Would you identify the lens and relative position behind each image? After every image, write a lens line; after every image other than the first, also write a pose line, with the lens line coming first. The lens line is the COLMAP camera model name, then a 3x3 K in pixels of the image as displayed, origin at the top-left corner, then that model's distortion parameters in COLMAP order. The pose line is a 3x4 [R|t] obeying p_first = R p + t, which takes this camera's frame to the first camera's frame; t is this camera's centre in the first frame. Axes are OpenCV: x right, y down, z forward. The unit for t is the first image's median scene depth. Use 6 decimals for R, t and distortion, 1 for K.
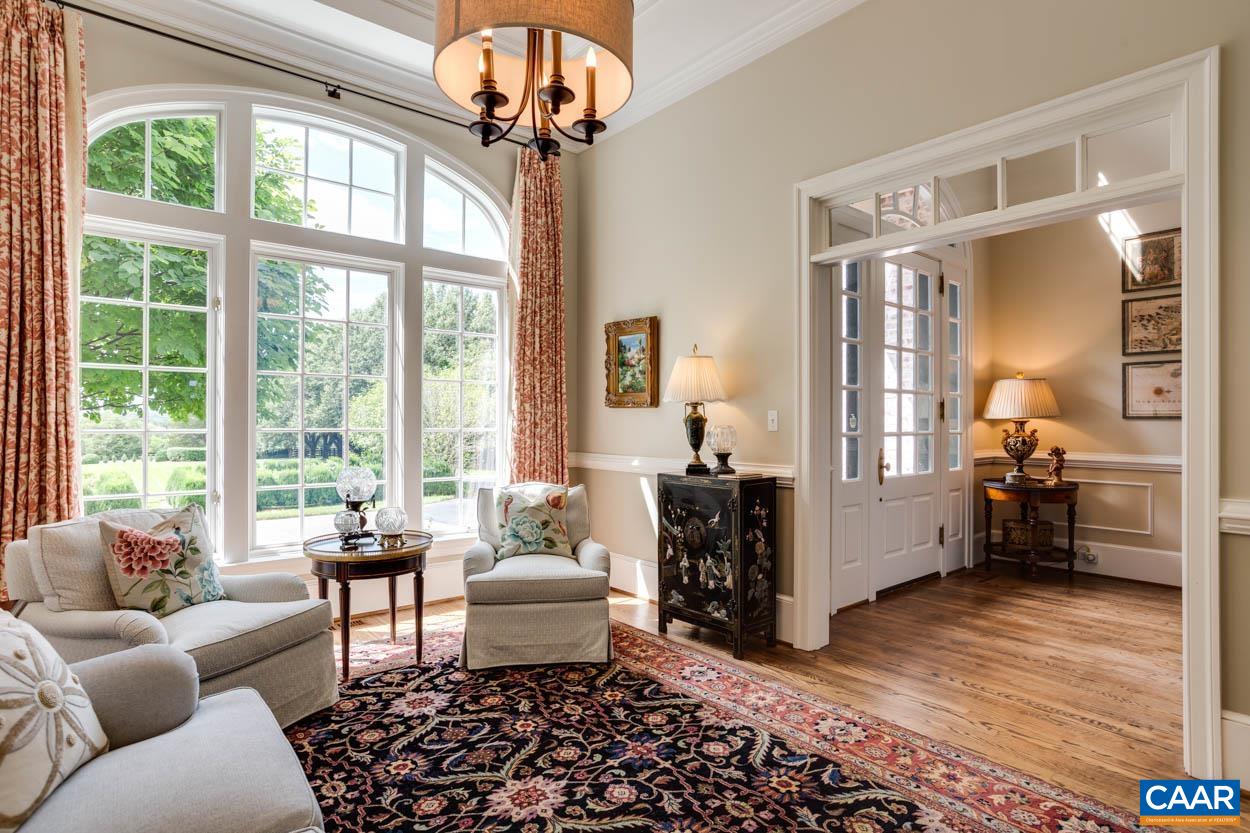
lens RADIAL K [[670.1, 0, 625.2], [0, 670.1, 422.9], [0, 0, 1]] dist [-0.026359, 0.000309]
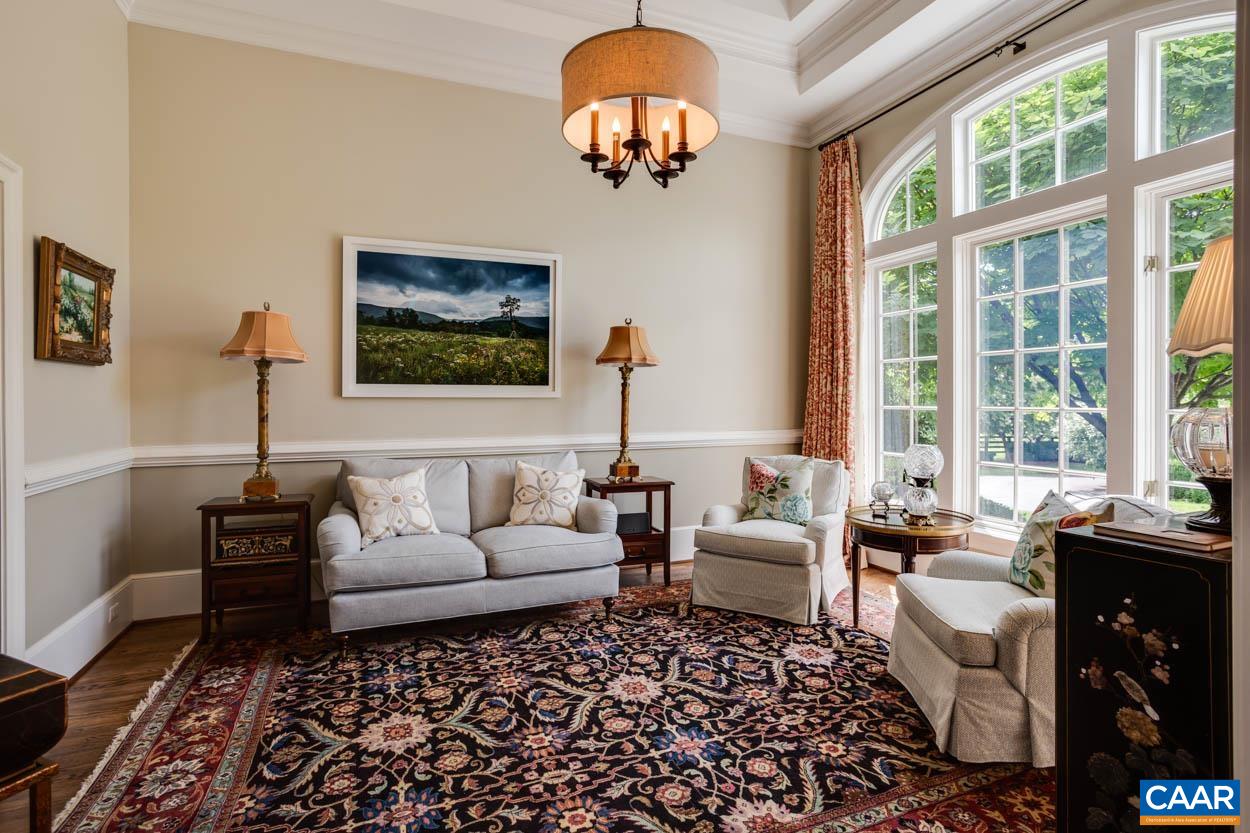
lens RADIAL K [[628.6, 0, 625.1], [0, 628.6, 397.4], [0, 0, 1]] dist [-0.005979, -0.000201]
pose [[-0.305355, -0.005946, -0.952220, 0.857400], [0.005776, 0.999951, -0.008096, -0.000916], [0.952221, -0.007972, -0.305305, 1.121463]]
